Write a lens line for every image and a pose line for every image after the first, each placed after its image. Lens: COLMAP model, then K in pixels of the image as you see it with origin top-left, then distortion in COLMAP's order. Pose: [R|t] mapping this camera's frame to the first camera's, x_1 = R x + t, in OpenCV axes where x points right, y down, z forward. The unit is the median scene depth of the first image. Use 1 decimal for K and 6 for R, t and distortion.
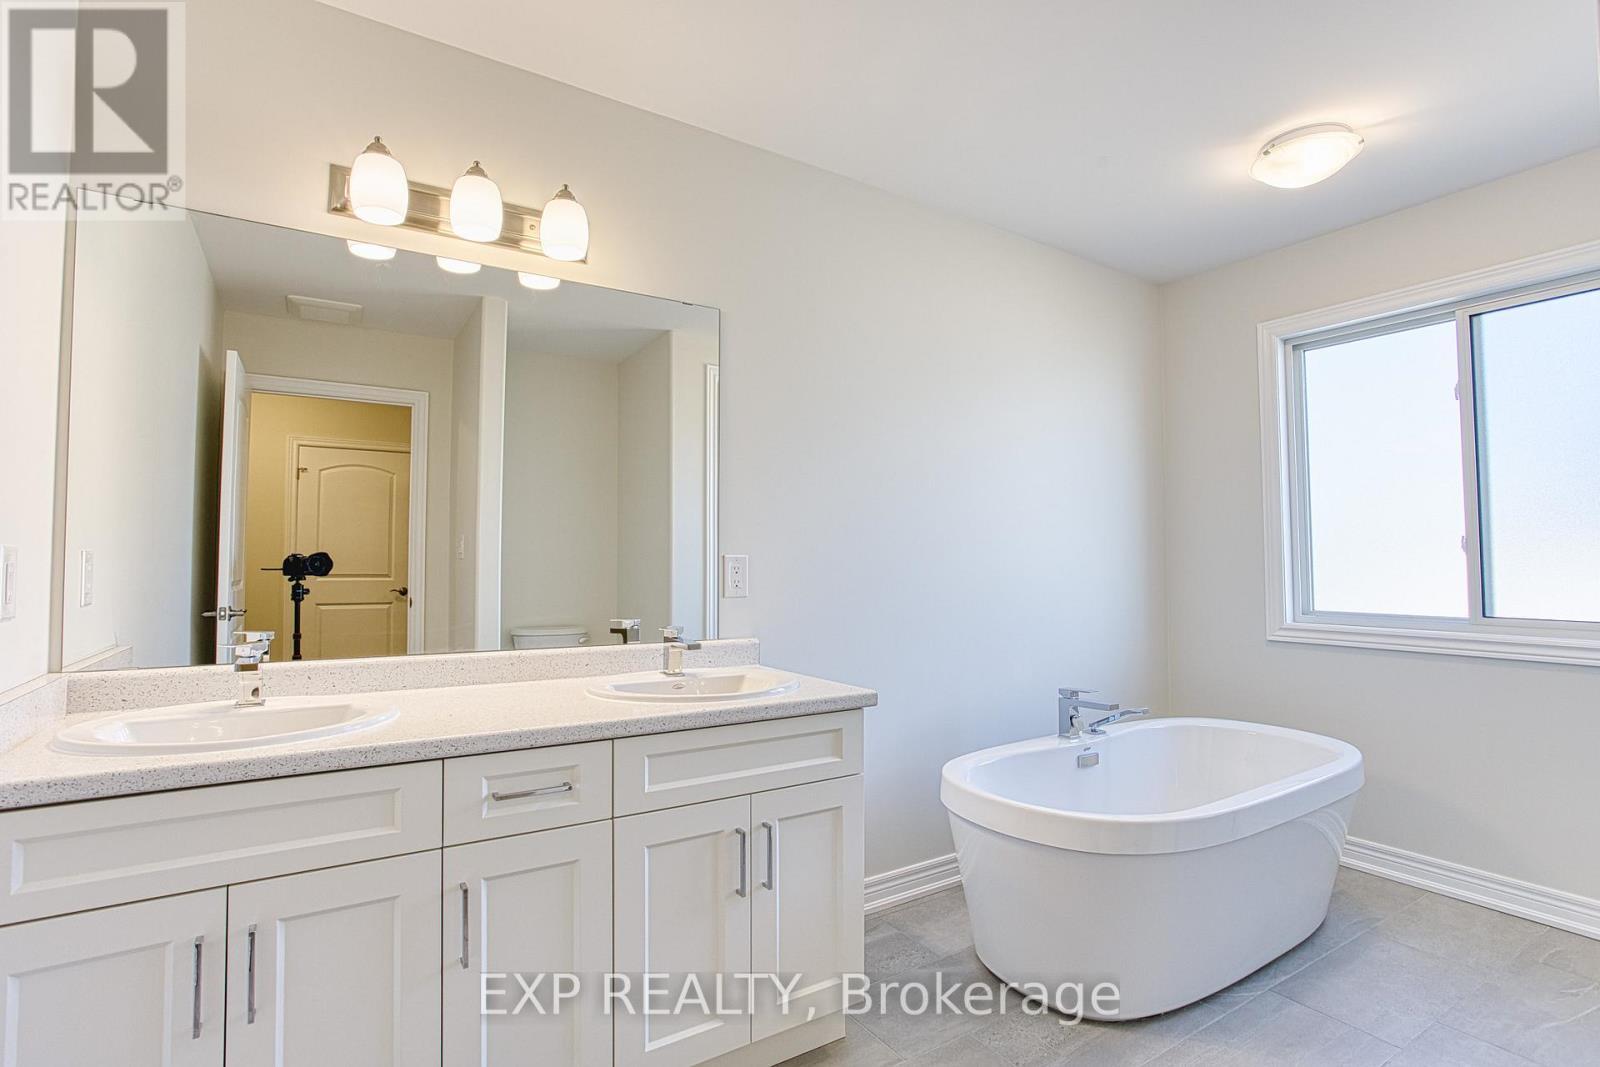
lens RADIAL K [[774.0, 0, 791.4], [0, 774.0, 537.4], [0, 0, 1]] dist [-0.032209, 0.004134]
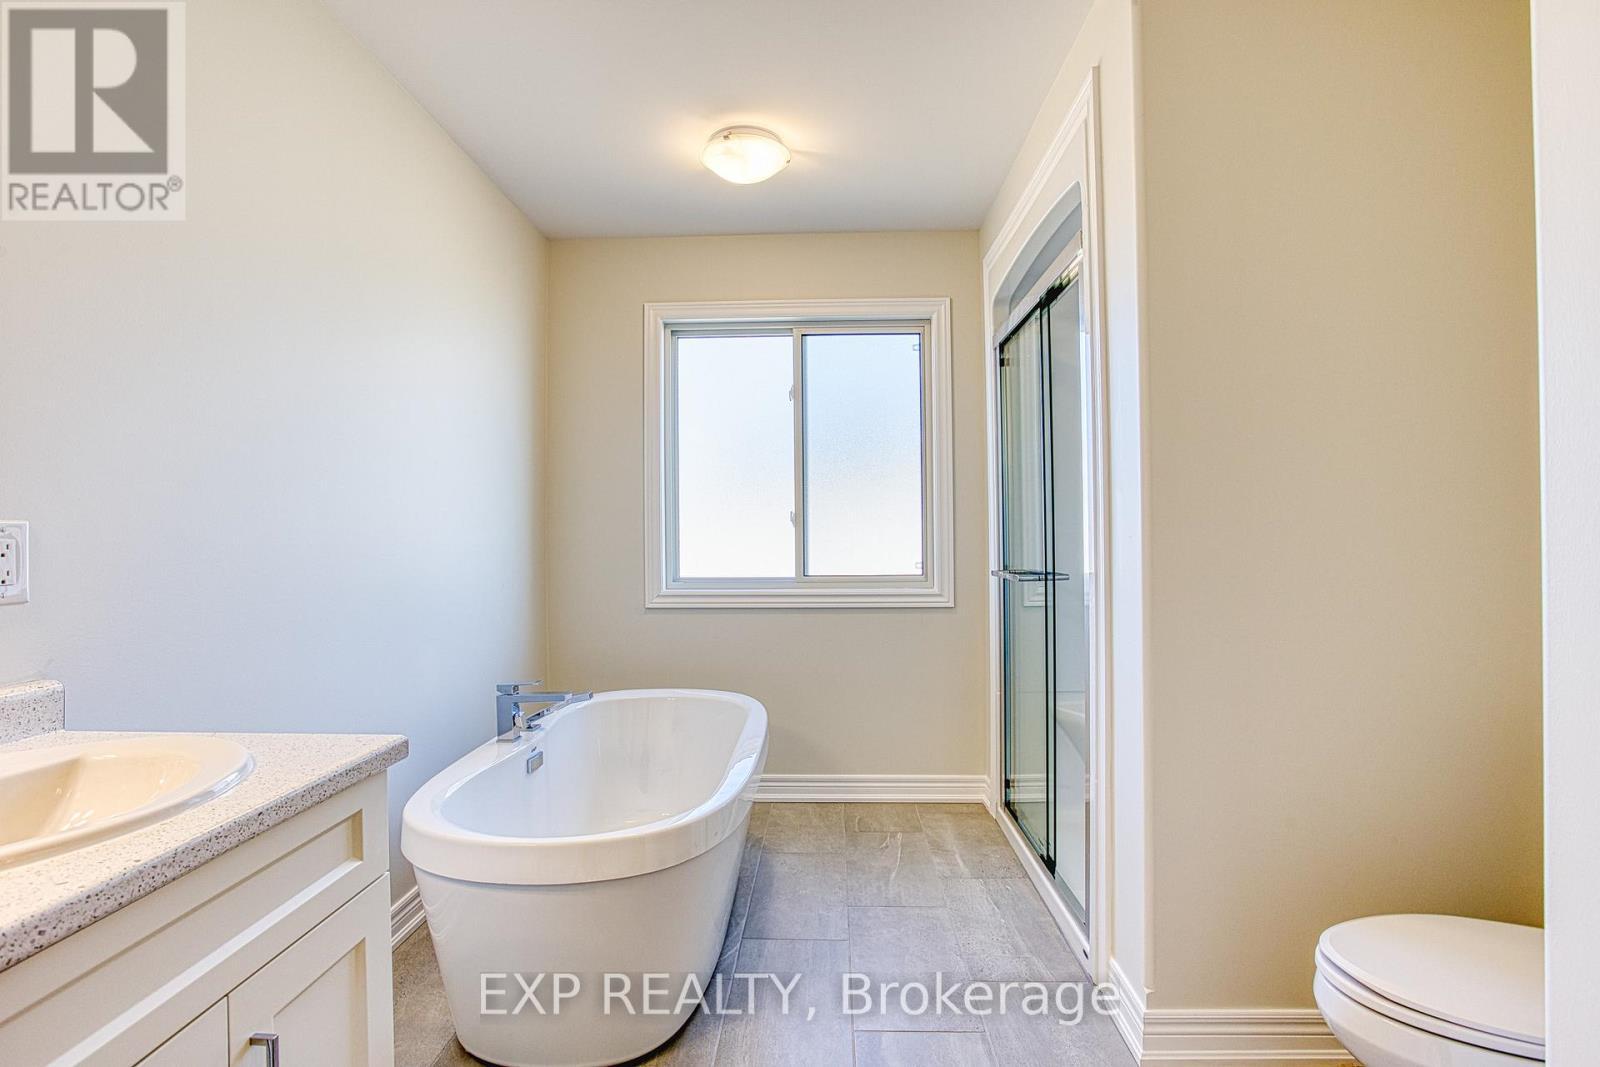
lens RADIAL K [[774.0, 0, 804.2], [0, 774.0, 530.6], [0, 0, 1]] dist [-0.032209, 0.004134]
pose [[0.556788, -0.000577, 0.830655, -0.161548], [-0.019808, 0.999706, 0.013971, 0.011719], [-0.830419, -0.024233, 0.556613, 0.275793]]
